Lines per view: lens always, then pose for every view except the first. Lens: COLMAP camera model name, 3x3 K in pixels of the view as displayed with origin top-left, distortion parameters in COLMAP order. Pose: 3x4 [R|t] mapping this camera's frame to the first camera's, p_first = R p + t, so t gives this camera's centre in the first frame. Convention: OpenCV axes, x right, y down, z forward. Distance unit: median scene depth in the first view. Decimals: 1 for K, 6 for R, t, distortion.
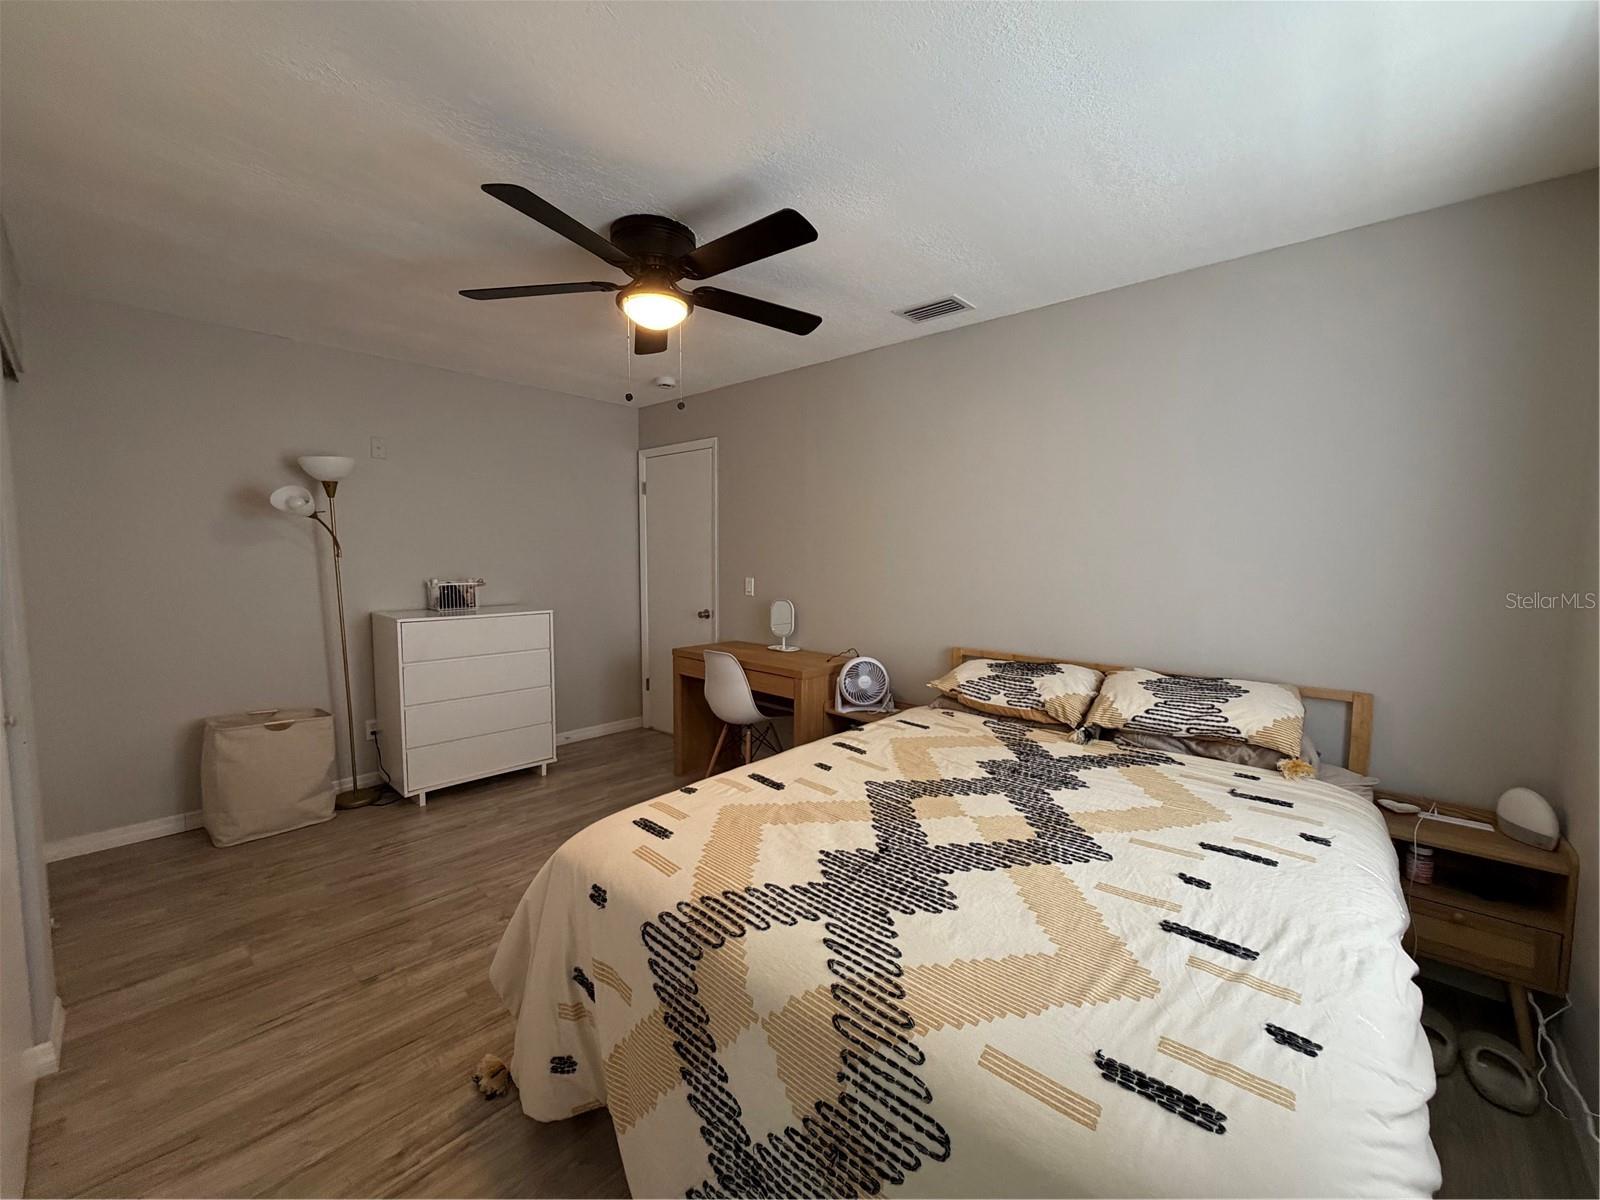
lens RADIAL K [[637.9, 0, 799.3], [0, 637.9, 598.5], [0, 0, 1]] dist [0.000165, 0.000016]
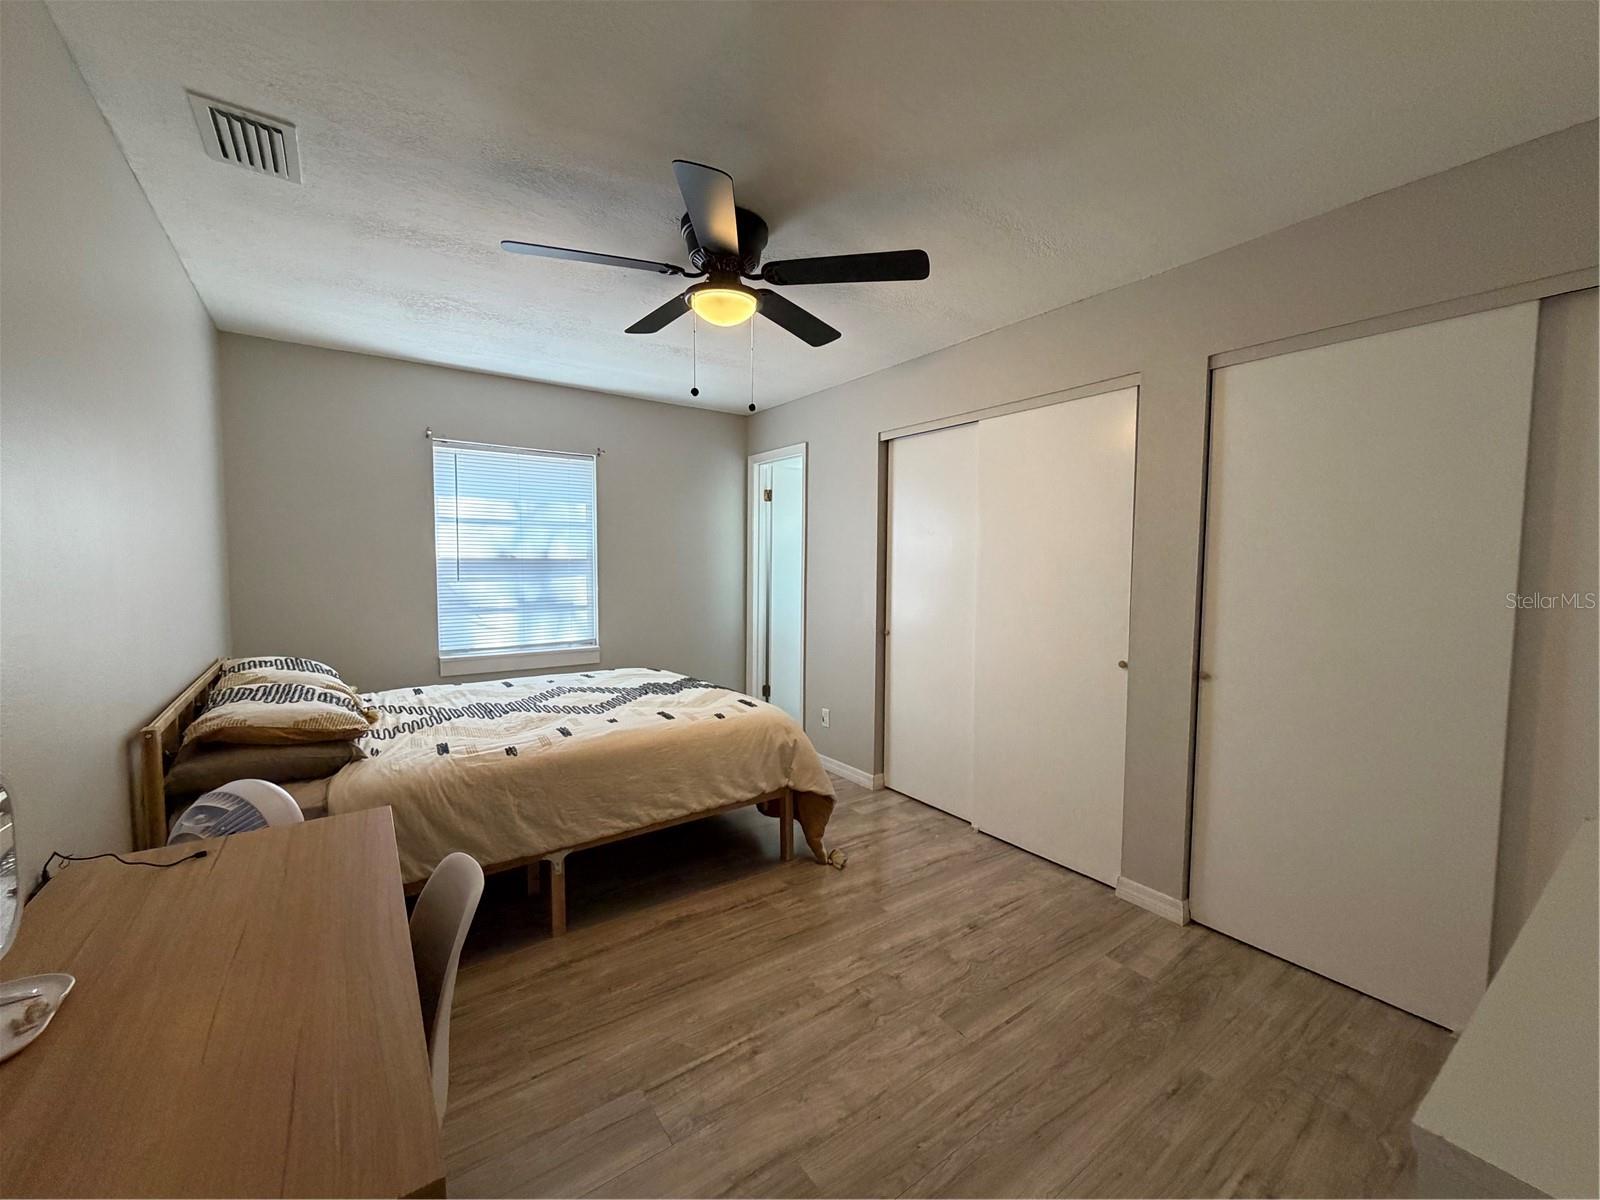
lens RADIAL K [[637.9, 0, 800.4], [0, 637.9, 598.0], [0, 0, 1]] dist [0.000165, 0.000016]
pose [[-0.975822, -0.029454, 0.216575, -0.571709], [-0.000162, 0.990975, 0.134043, -0.146529], [-0.218568, 0.130767, -0.967020, 2.025332]]
